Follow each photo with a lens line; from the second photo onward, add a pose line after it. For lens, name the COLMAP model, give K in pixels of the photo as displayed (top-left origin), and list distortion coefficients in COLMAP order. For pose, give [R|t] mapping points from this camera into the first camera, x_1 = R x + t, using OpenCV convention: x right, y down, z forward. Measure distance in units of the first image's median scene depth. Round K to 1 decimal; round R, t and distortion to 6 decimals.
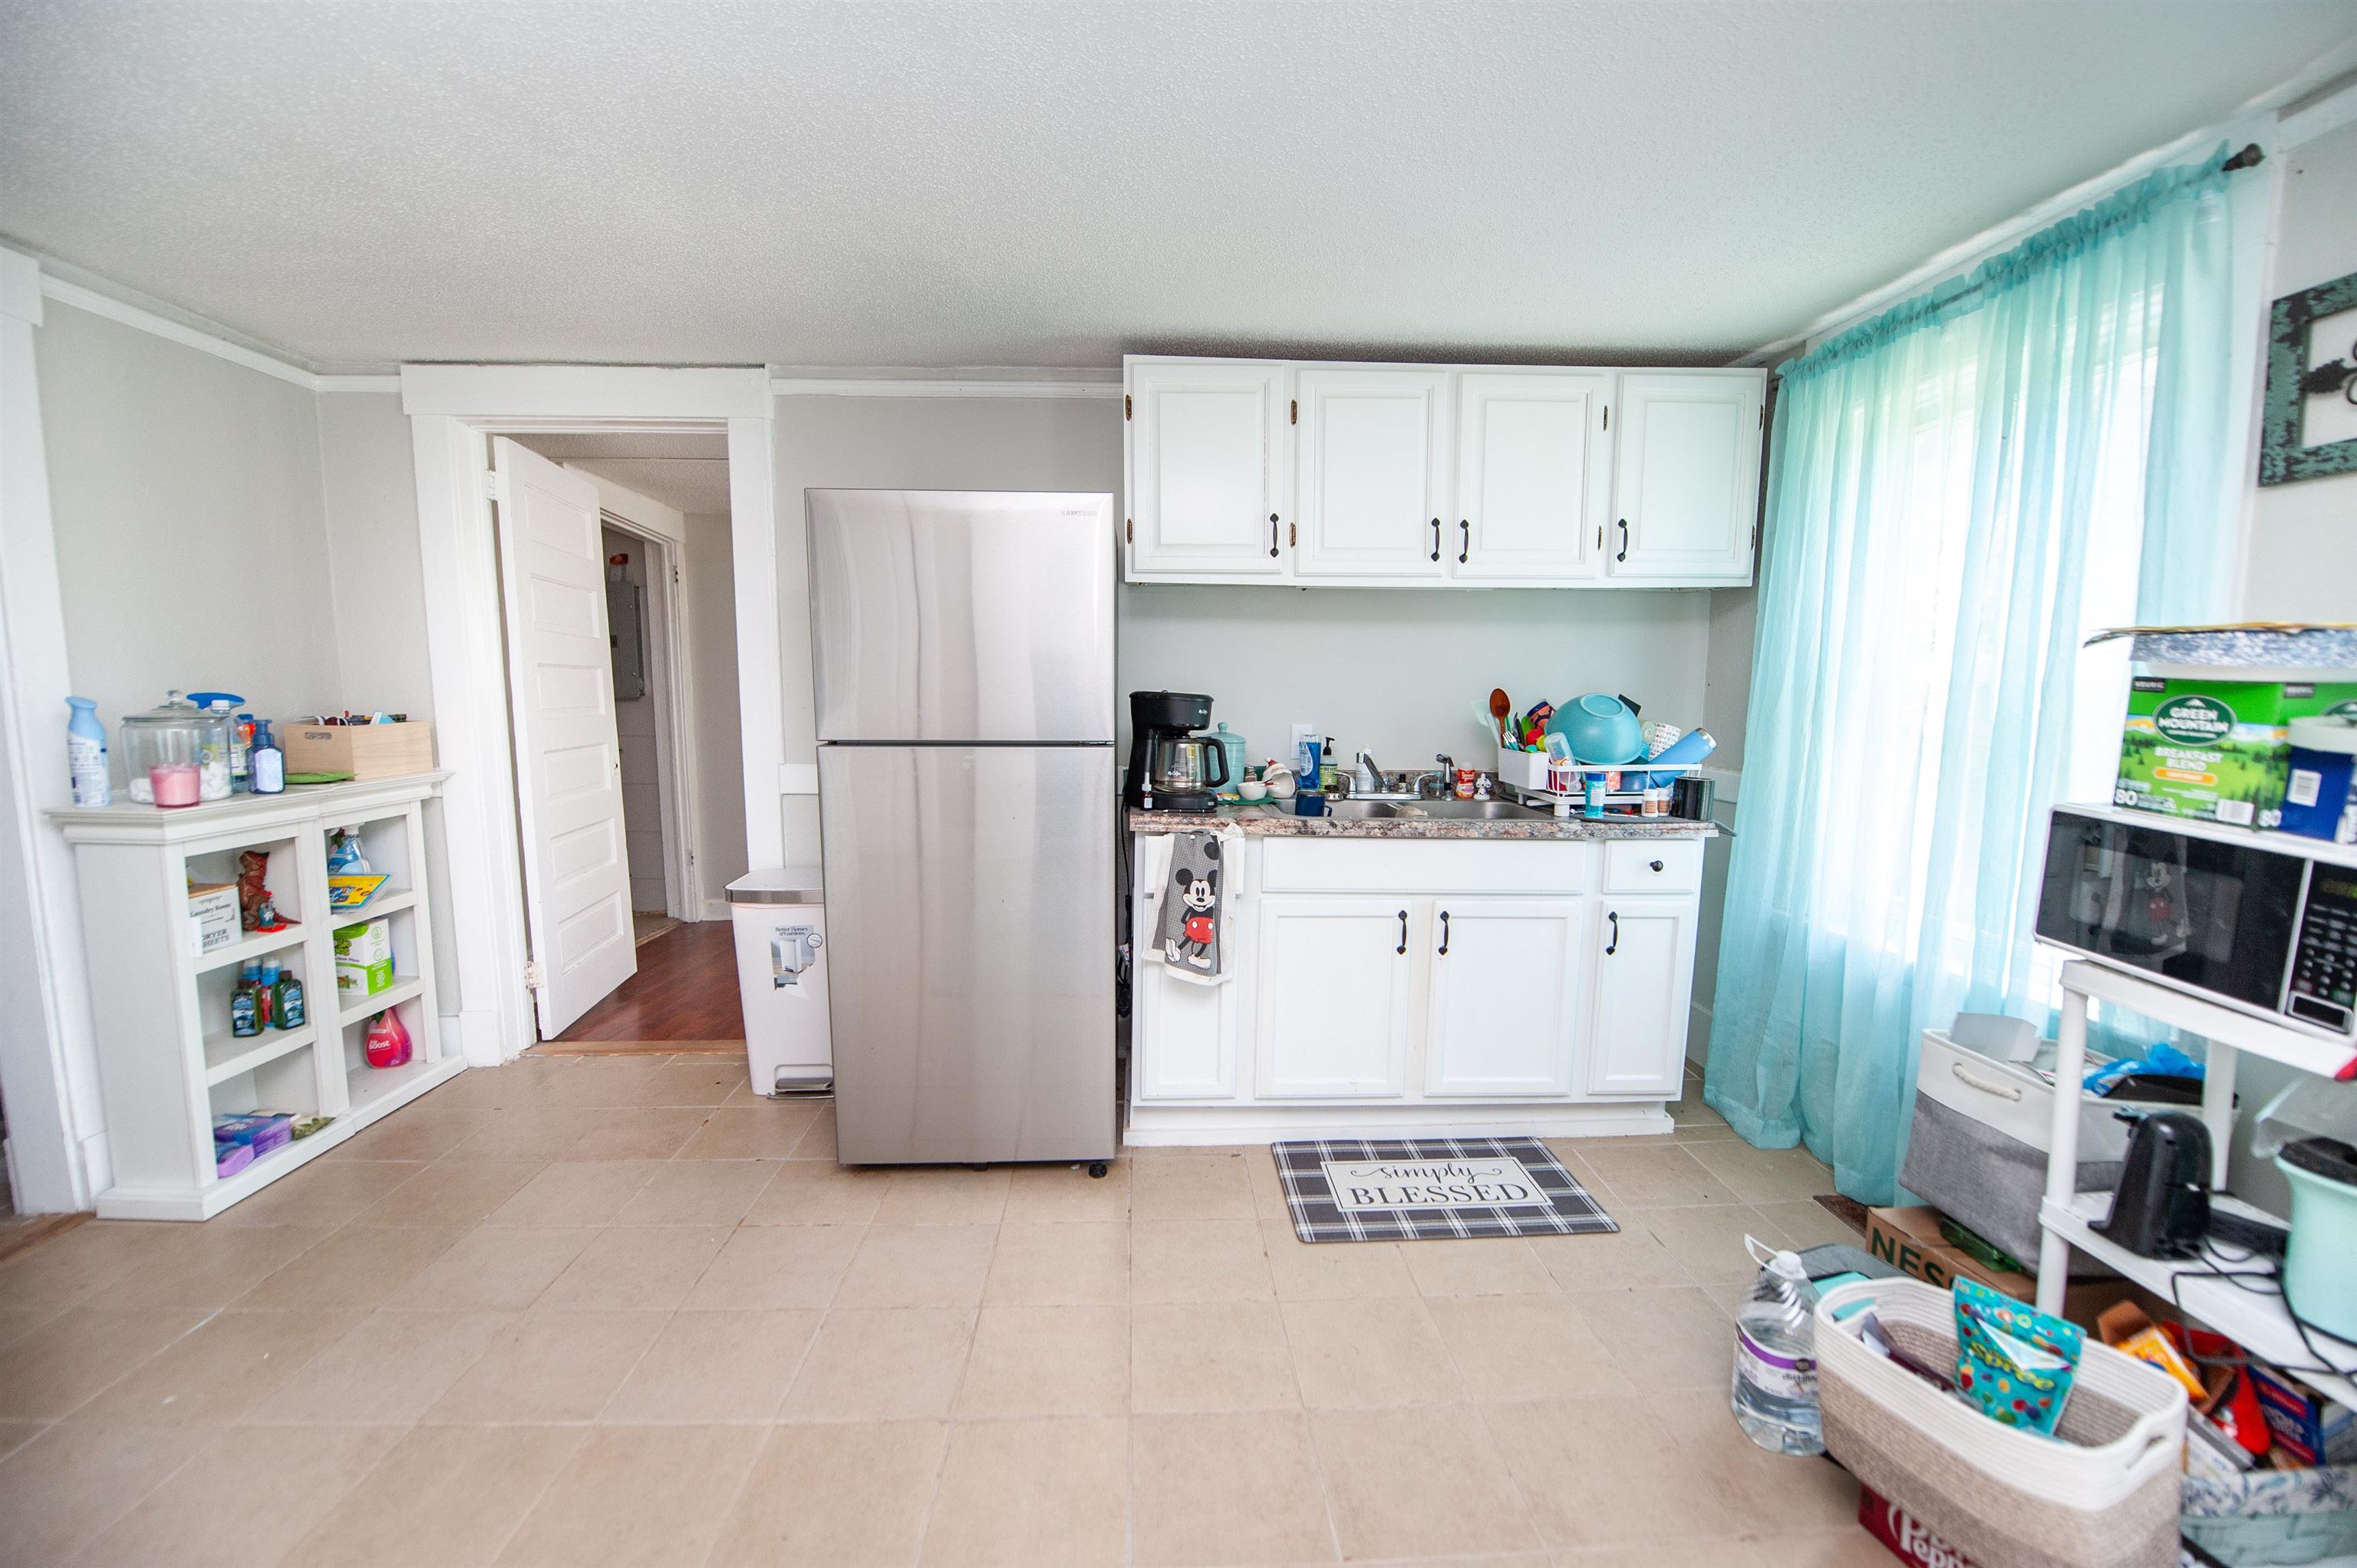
lens RADIAL K [[945.9, 0, 1184.2], [0, 945.9, 794.9], [0, 0, 1]] dist [-0.017437, -0.000832]
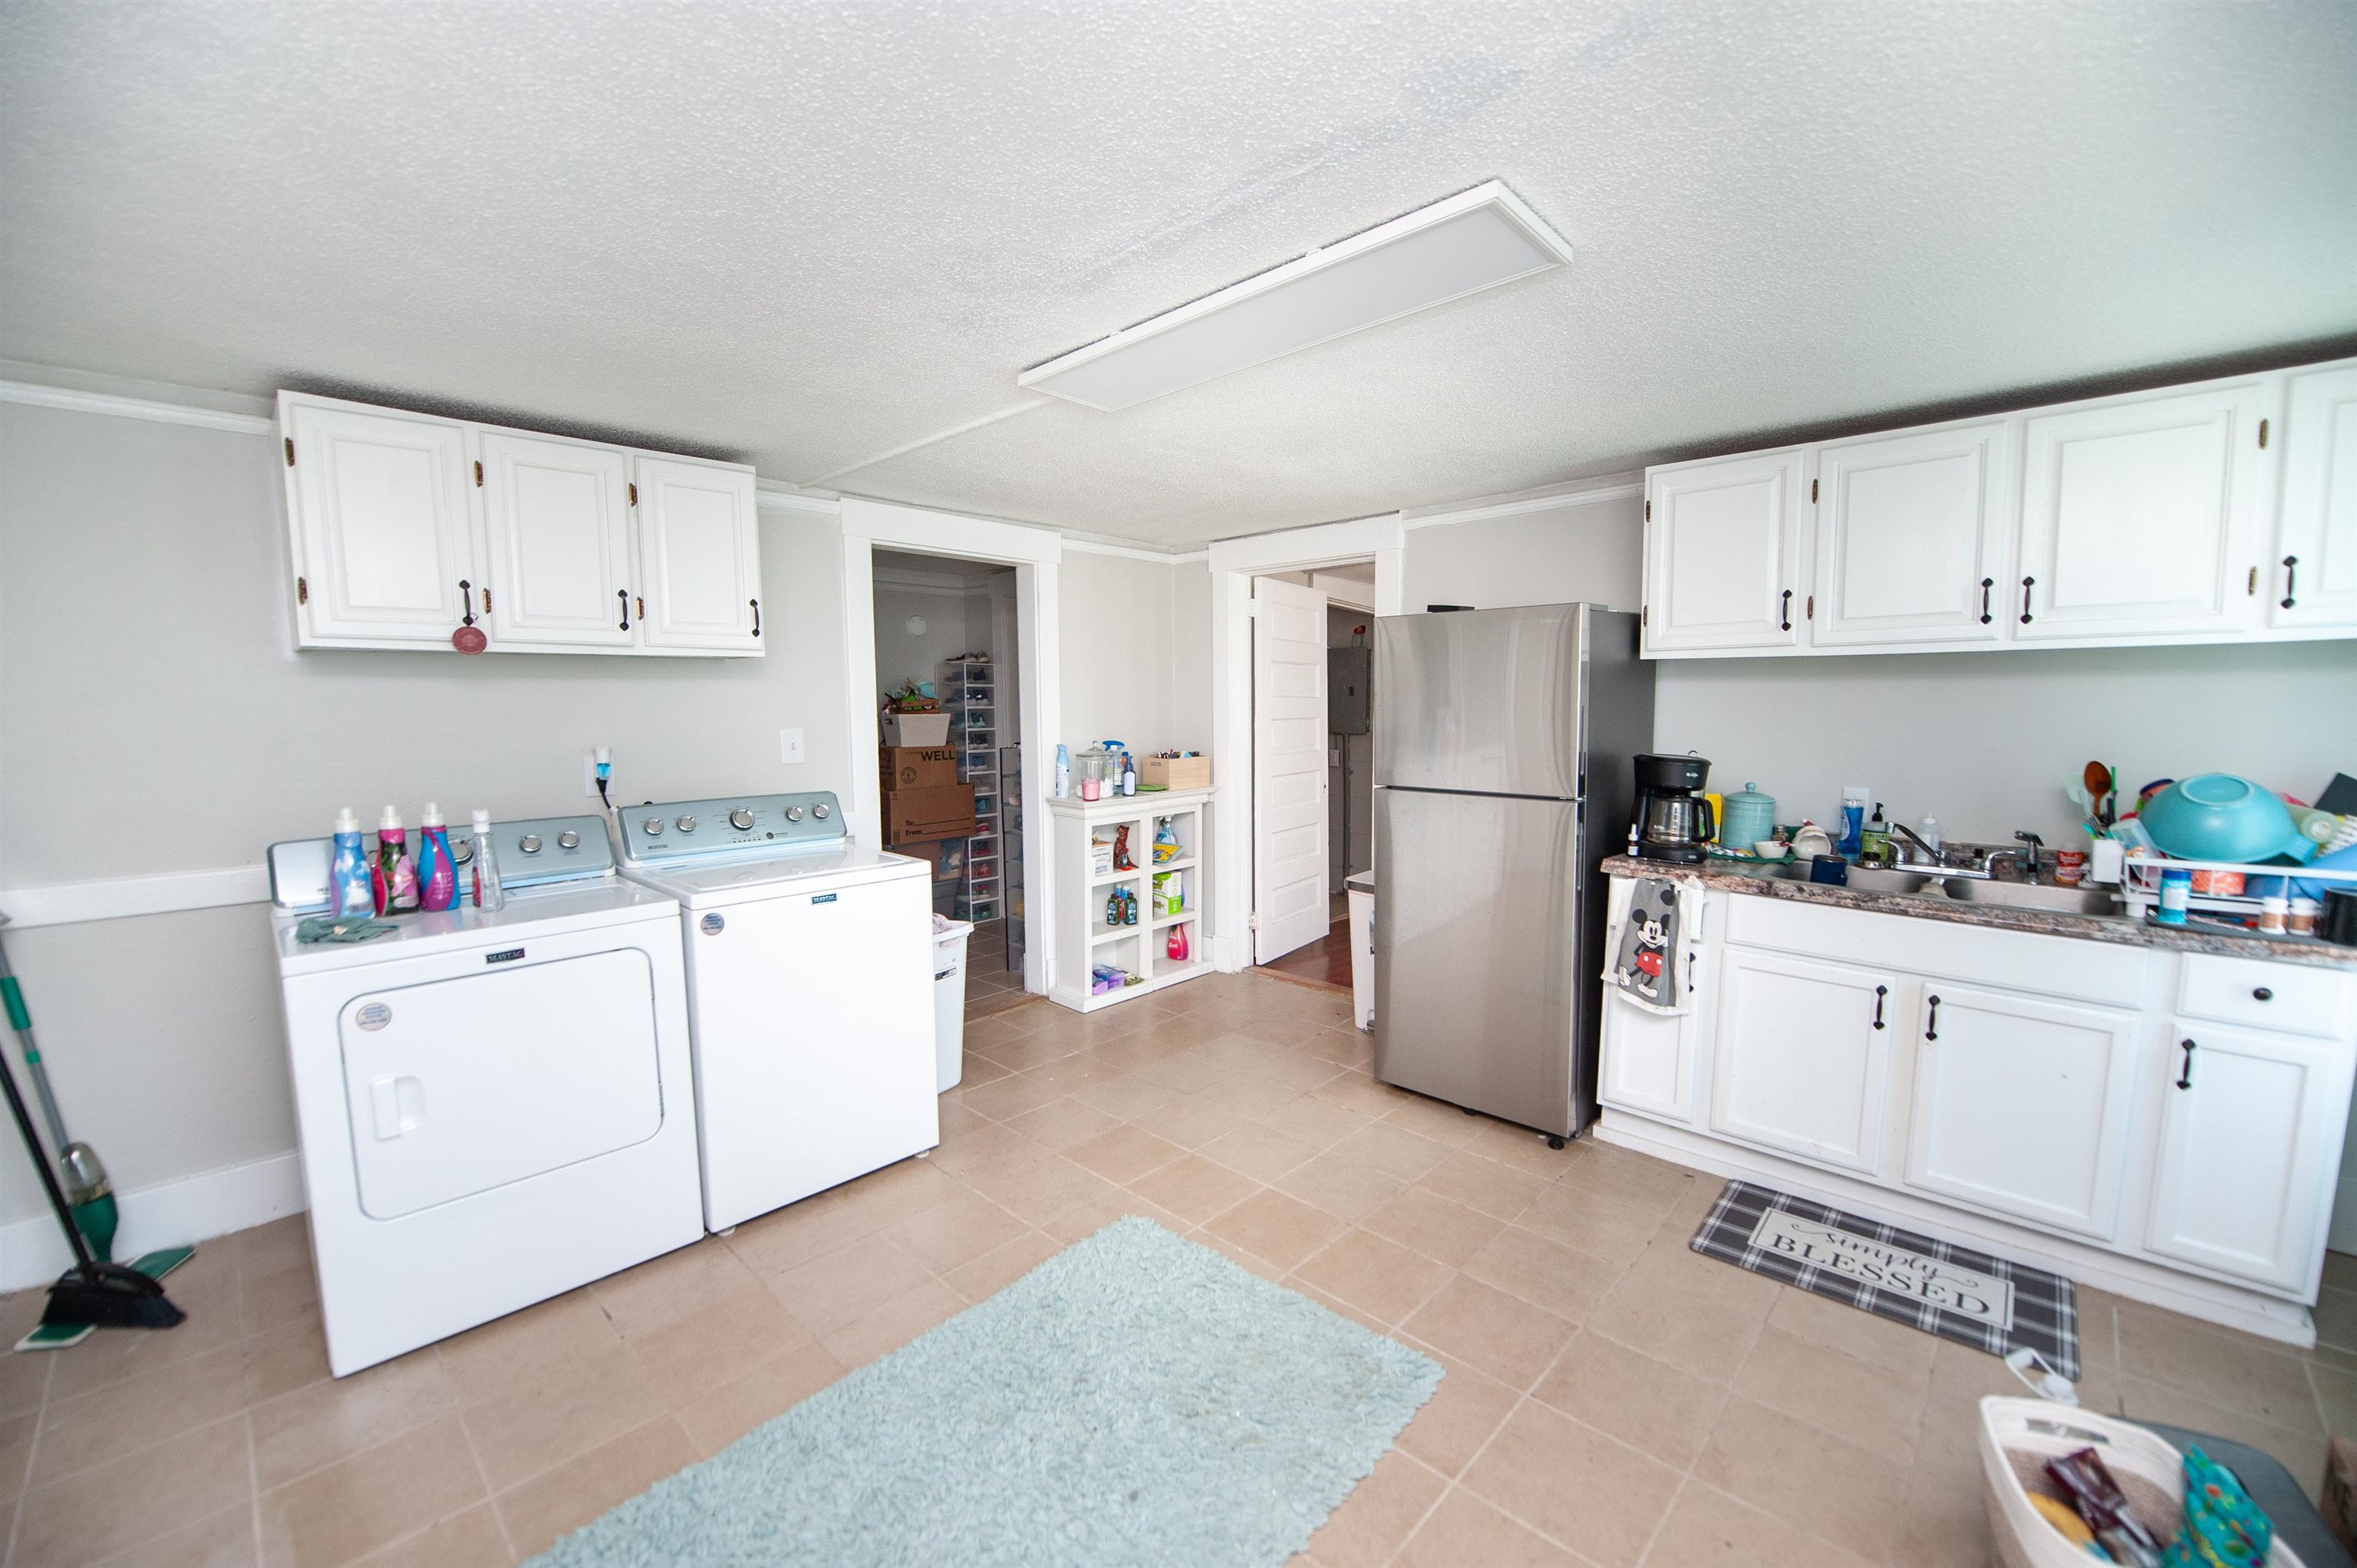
lens RADIAL K [[942.4, 0, 1173.6], [0, 942.4, 793.0], [0, 0, 1]] dist [-0.010796, -0.004404]
pose [[0.685865, 0.060701, -0.725193, 0.415089], [-0.072397, 0.997263, 0.015003, -0.039339], [0.724119, 0.042211, 0.688382, -0.216983]]
